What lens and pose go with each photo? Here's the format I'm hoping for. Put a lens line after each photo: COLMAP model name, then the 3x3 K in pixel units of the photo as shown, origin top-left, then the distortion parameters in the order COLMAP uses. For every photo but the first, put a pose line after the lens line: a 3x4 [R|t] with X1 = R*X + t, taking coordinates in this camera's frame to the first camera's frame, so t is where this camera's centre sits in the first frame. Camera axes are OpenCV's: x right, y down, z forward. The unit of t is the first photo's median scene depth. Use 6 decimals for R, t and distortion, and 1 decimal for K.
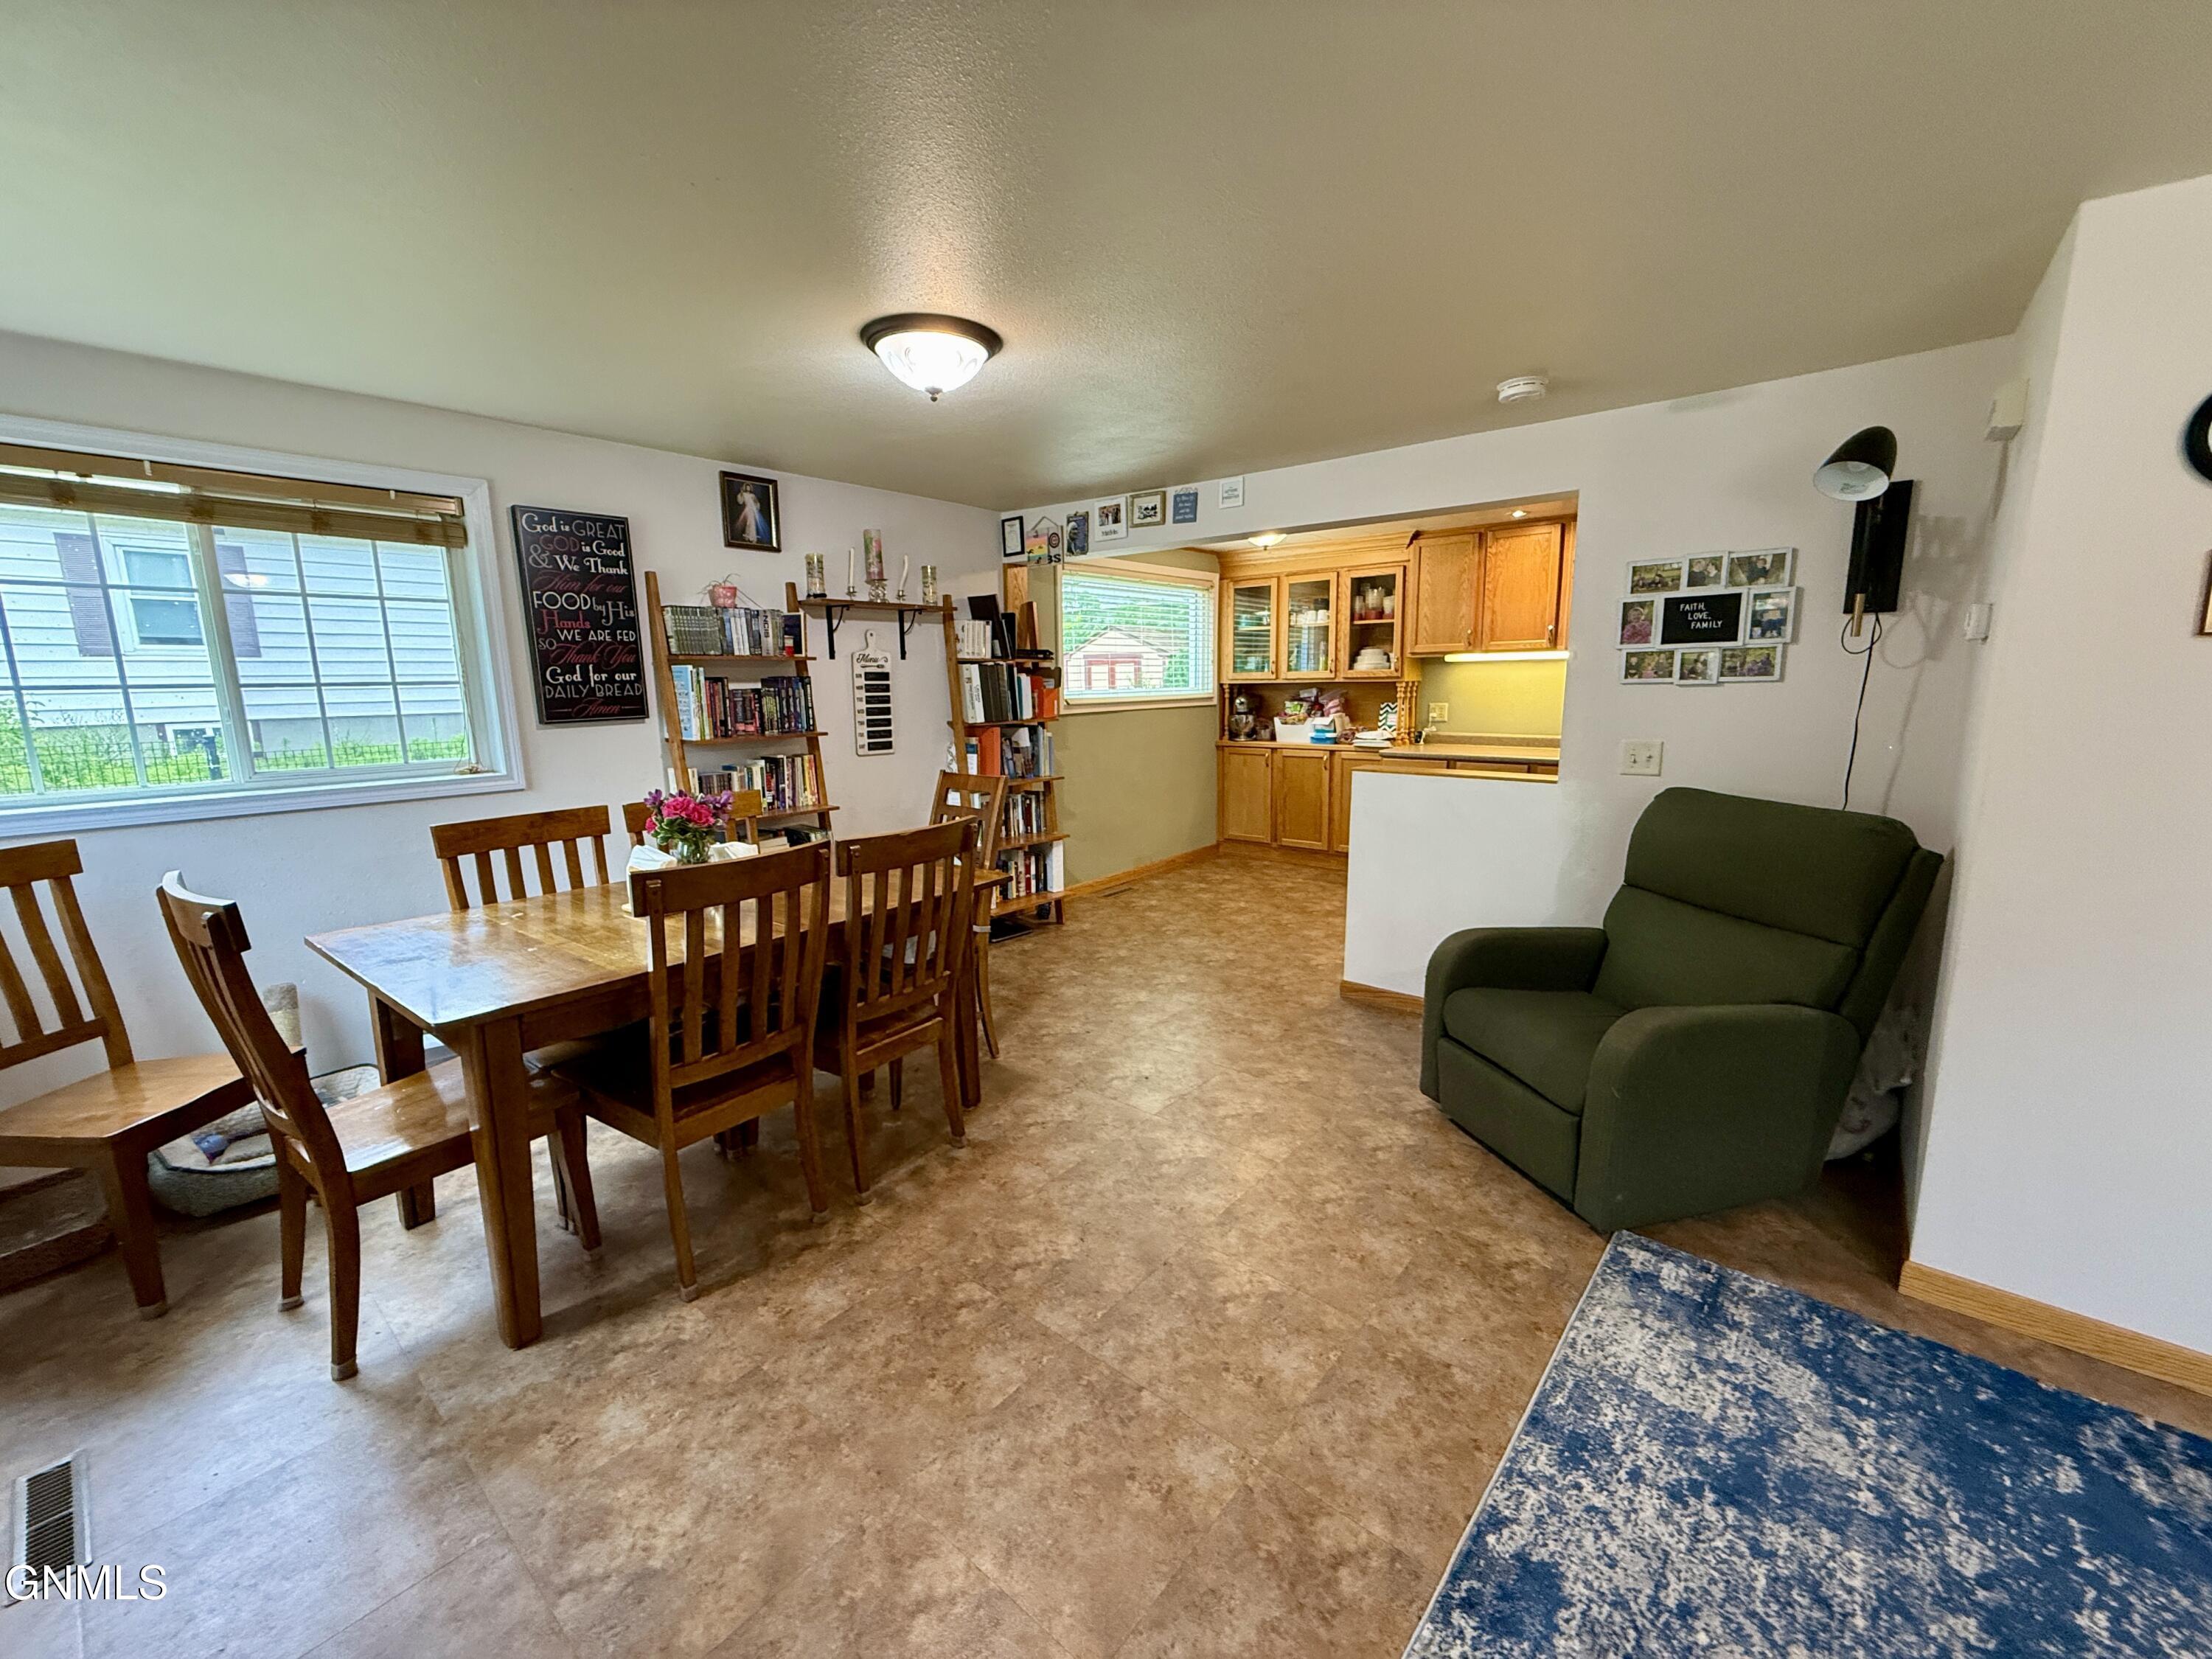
lens RADIAL K [[880.2, 0, 1102.9], [0, 880.2, 826.9], [0, 0, 1]] dist [0.001096, 0.000059]
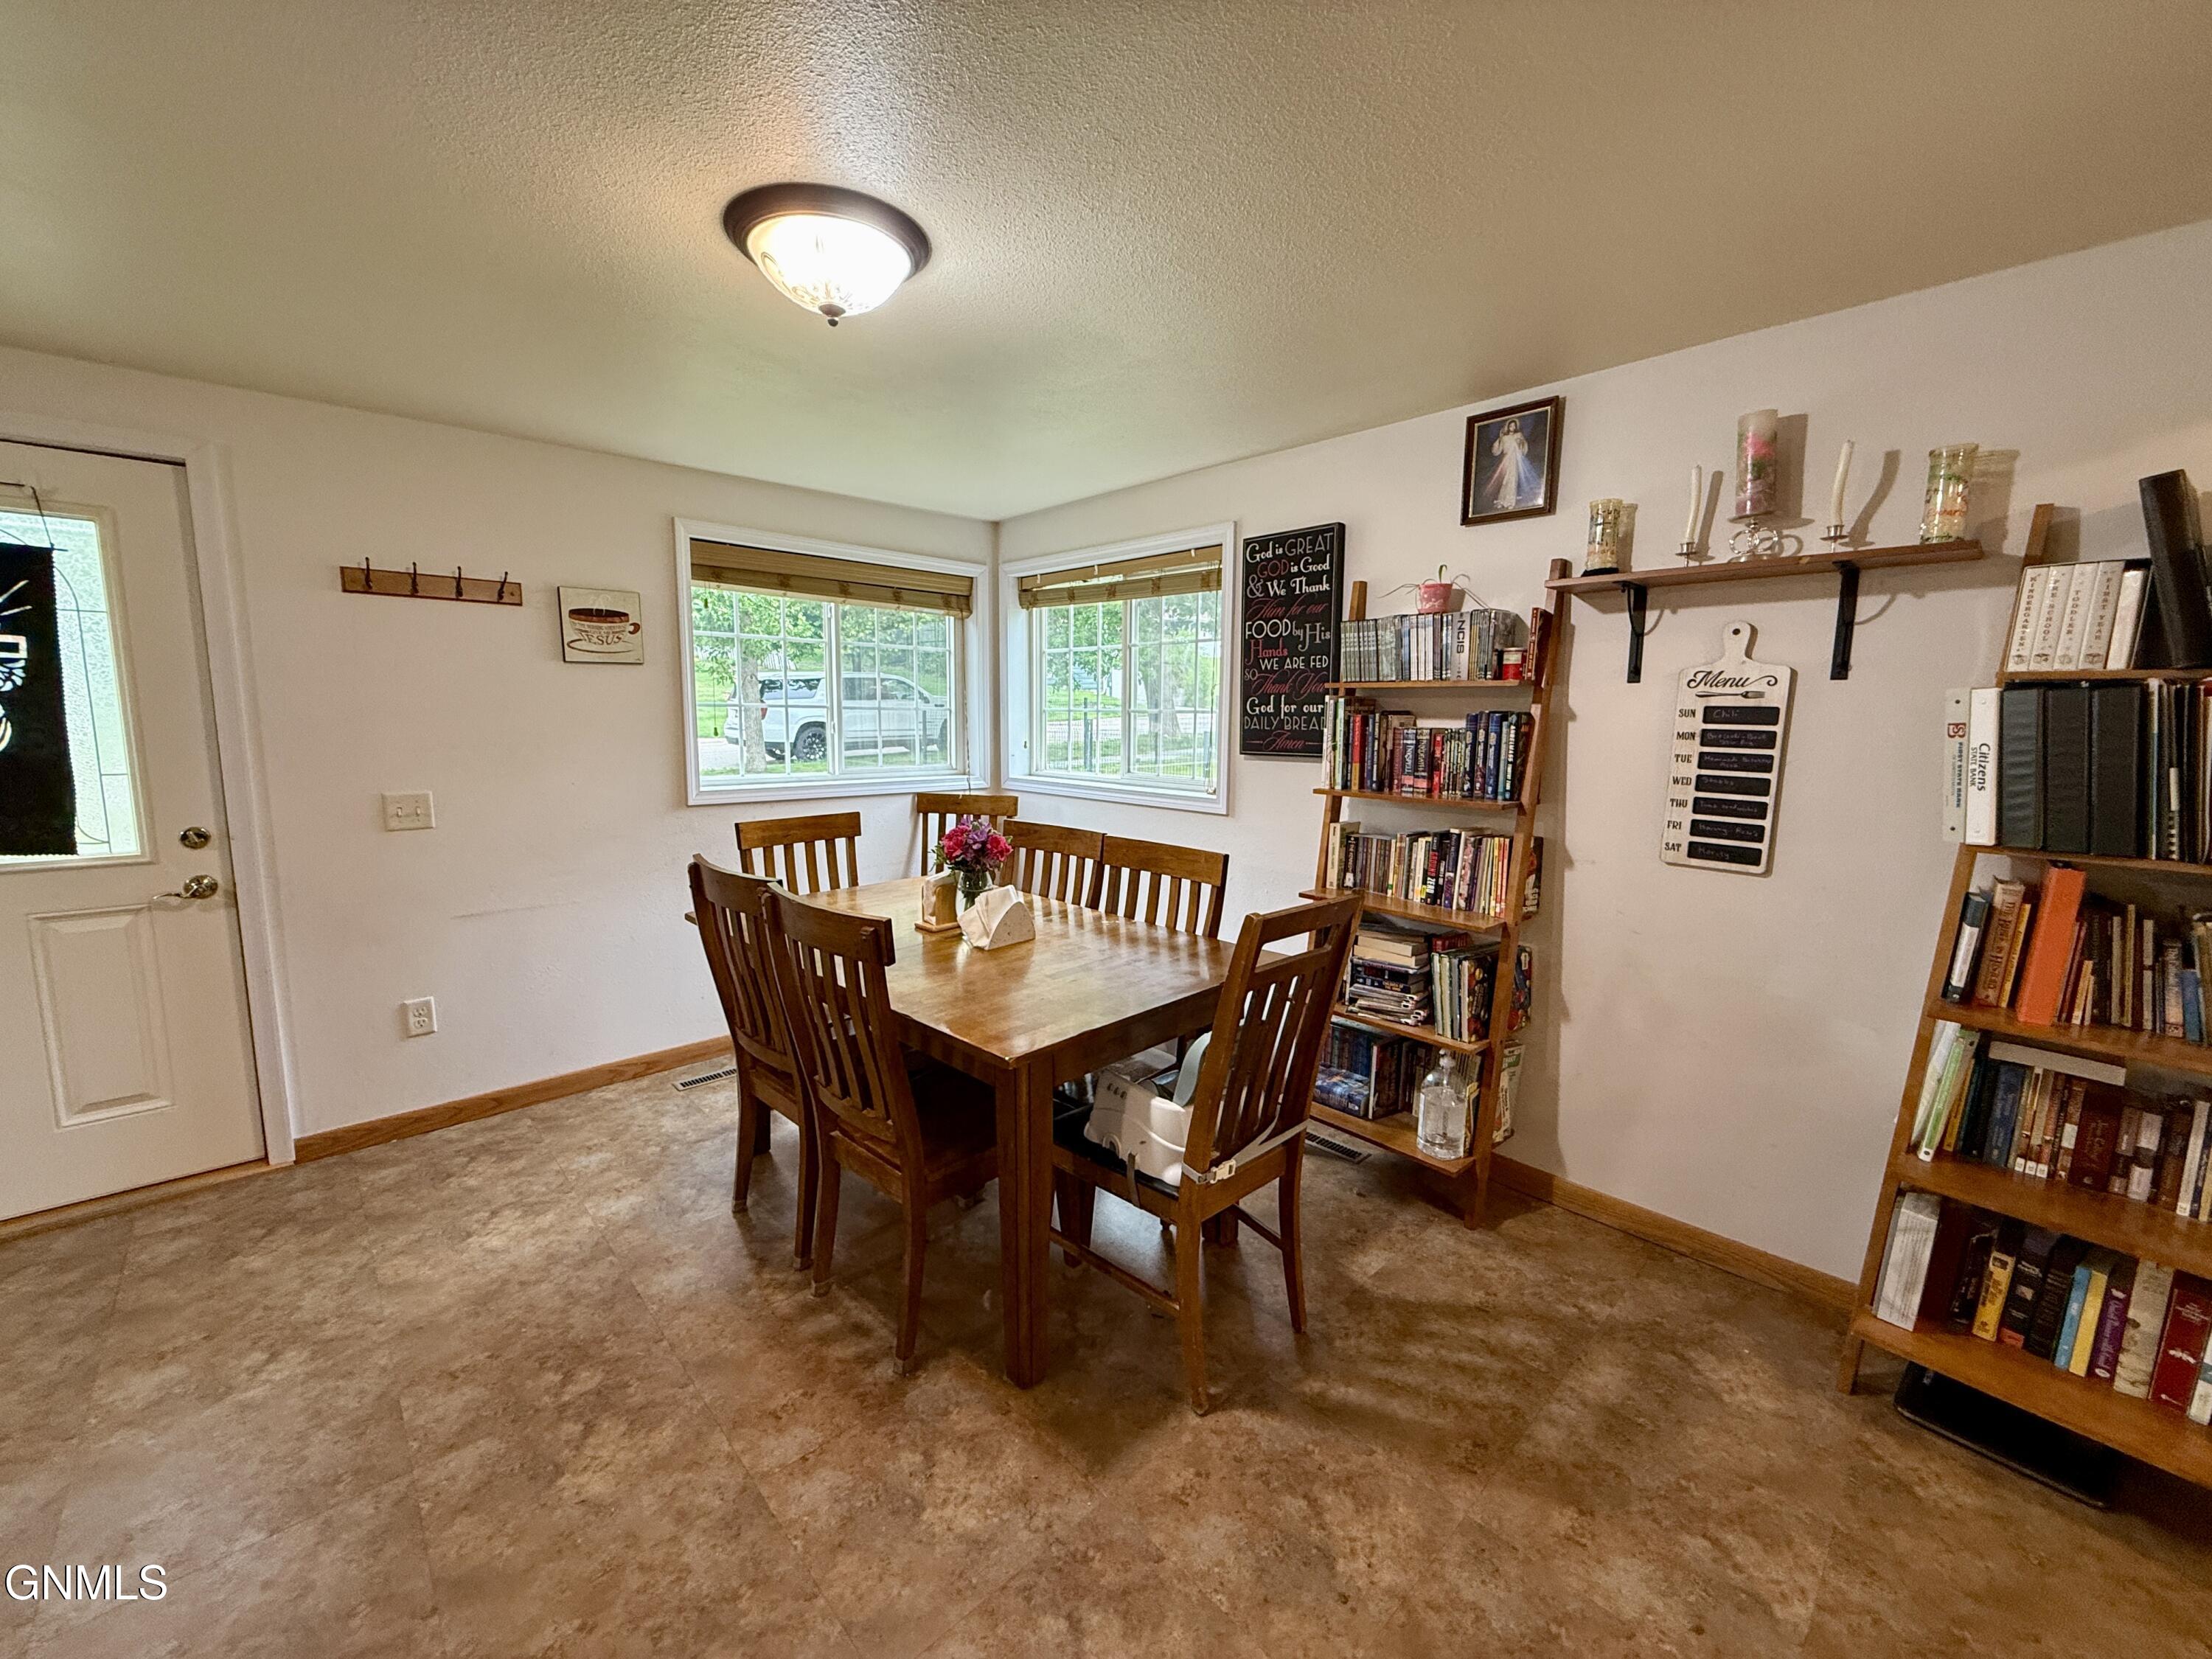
lens RADIAL K [[880.2, 0, 1102.9], [0, 880.2, 826.9], [0, 0, 1]] dist [0.001096, 0.000059]
pose [[-0.132520, 0.142642, -0.980863, 0.368128], [-0.174414, 0.970793, 0.164742, -0.169293], [0.975714, 0.192908, -0.103771, 0.938486]]
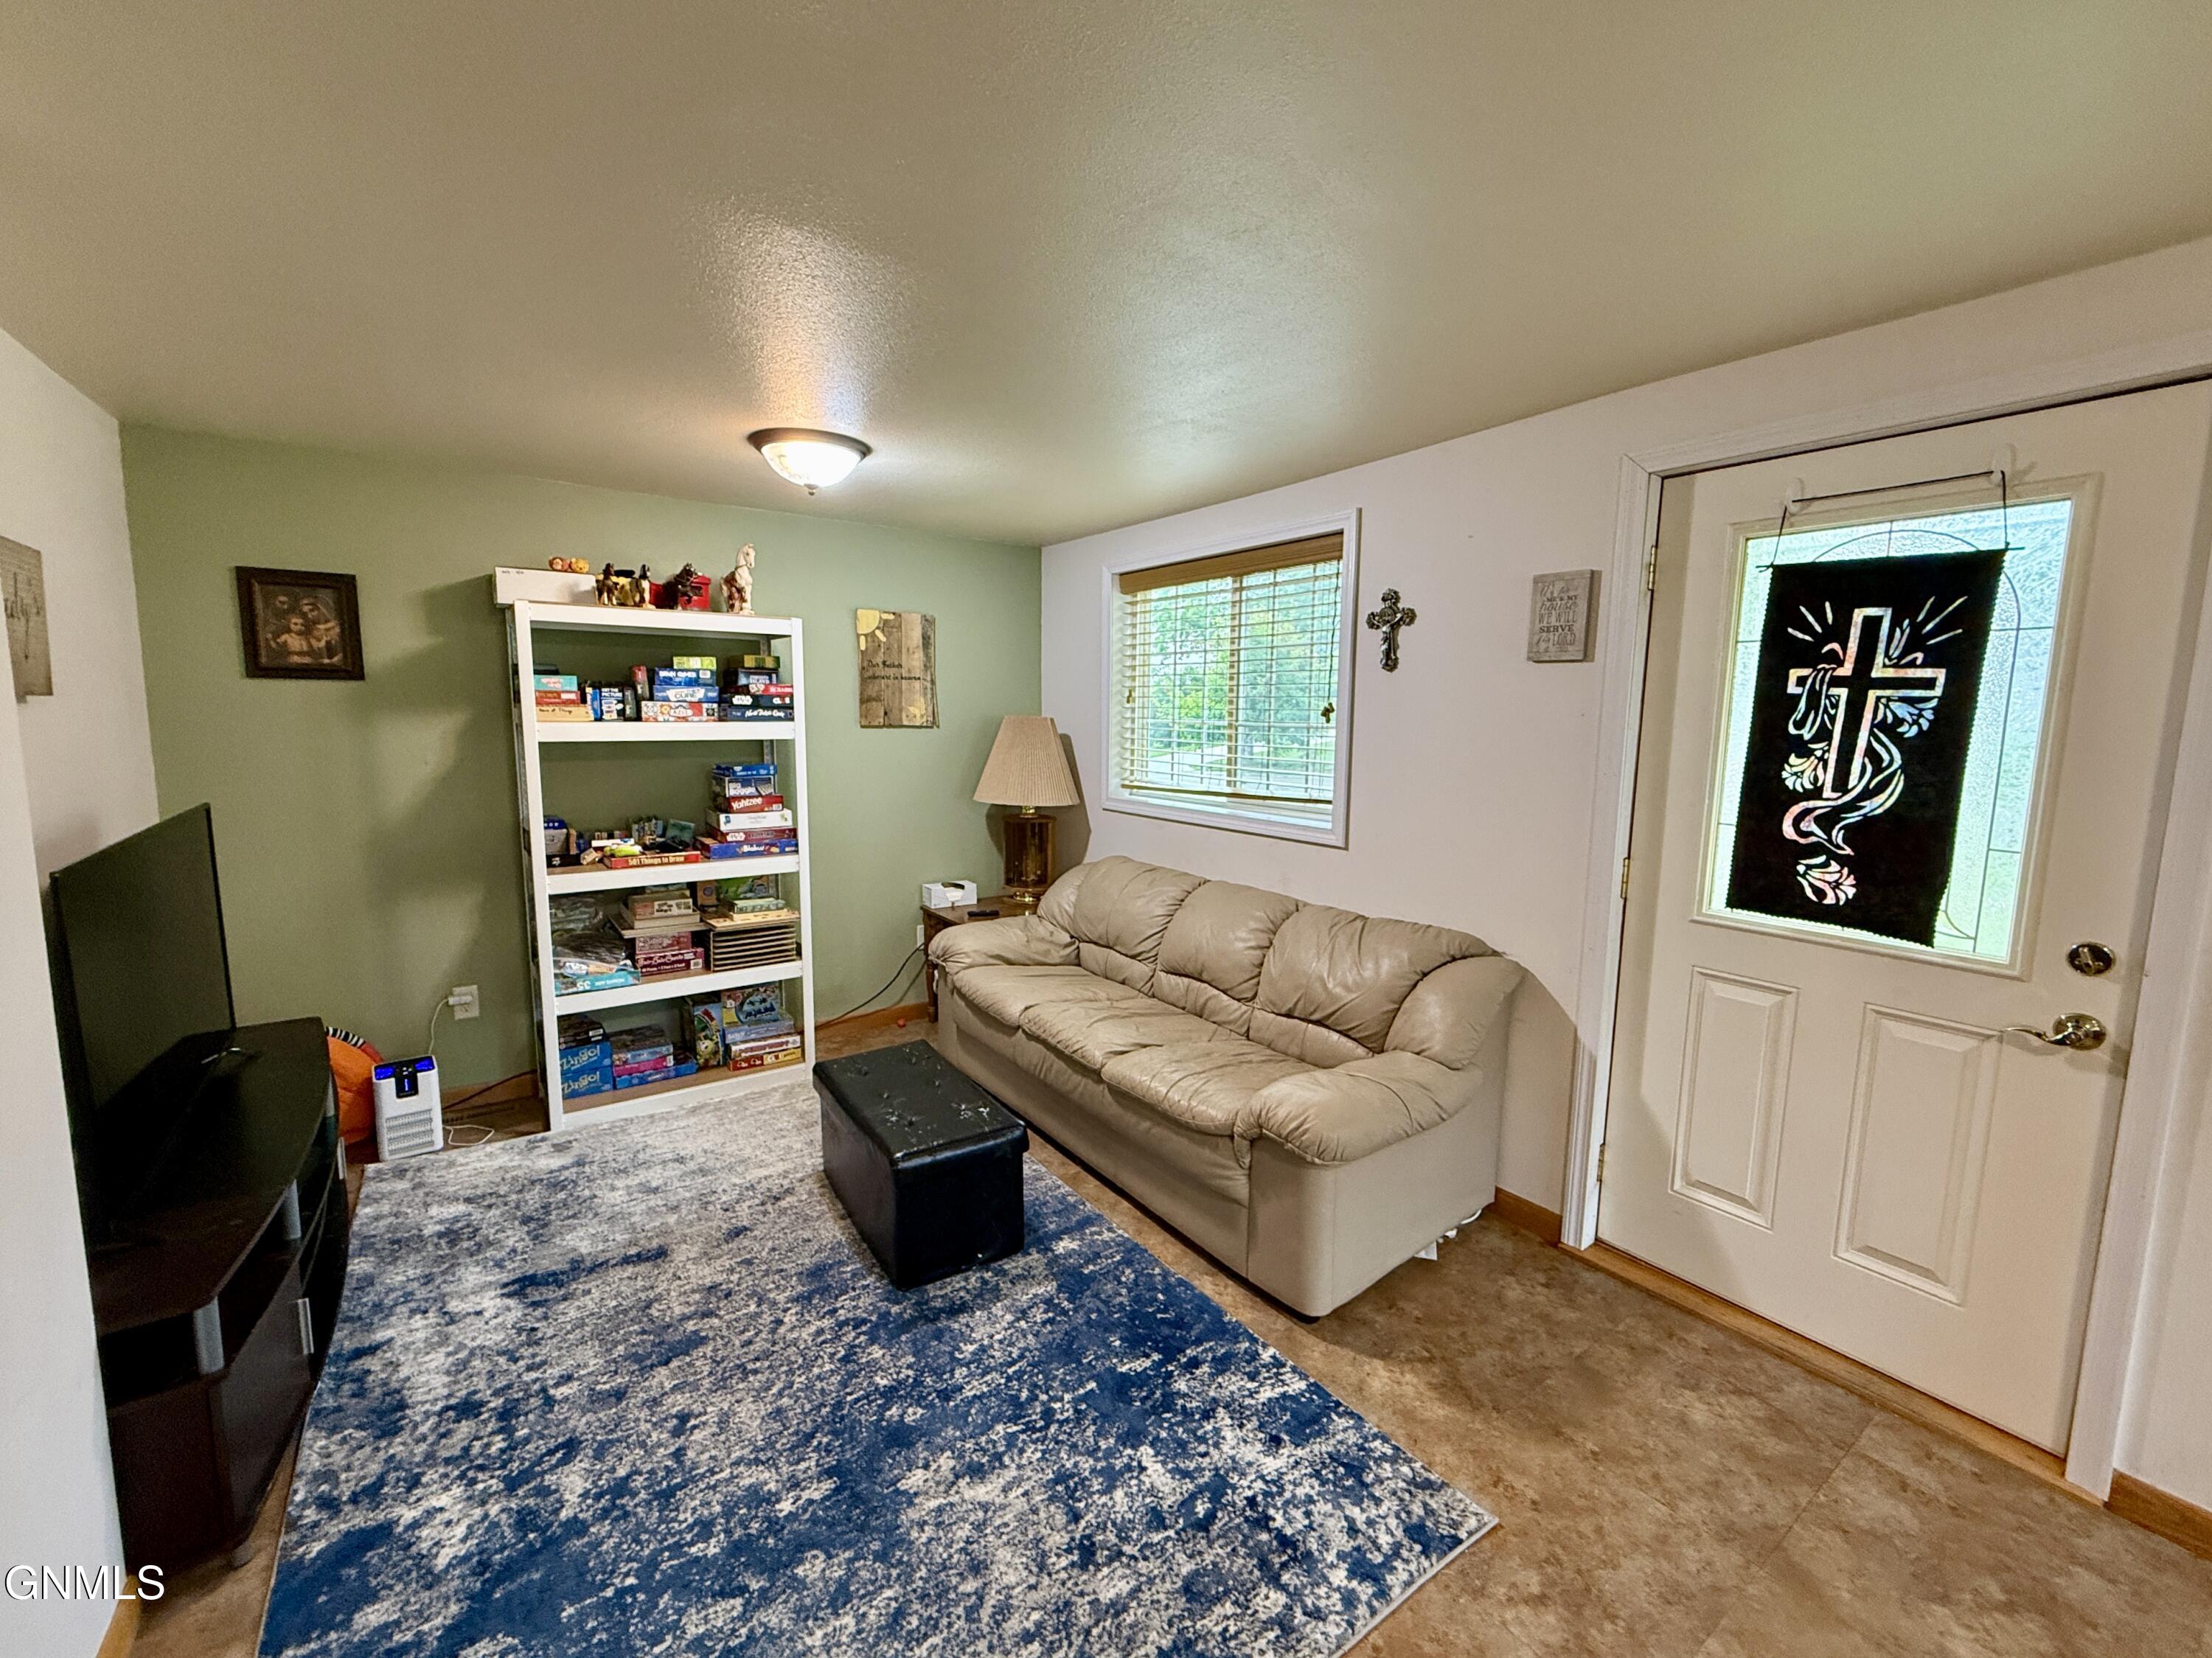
lens RADIAL K [[910.5, 0, 1106.0], [0, 910.5, 829.0], [0, 0, 1]] dist [0.000449, 0.000123]
pose [[-0.965659, -0.031802, 0.257858, 0.129793], [0.042910, 0.959329, 0.279010, -0.136961], [-0.256243, 0.280493, -0.925021, 0.692259]]
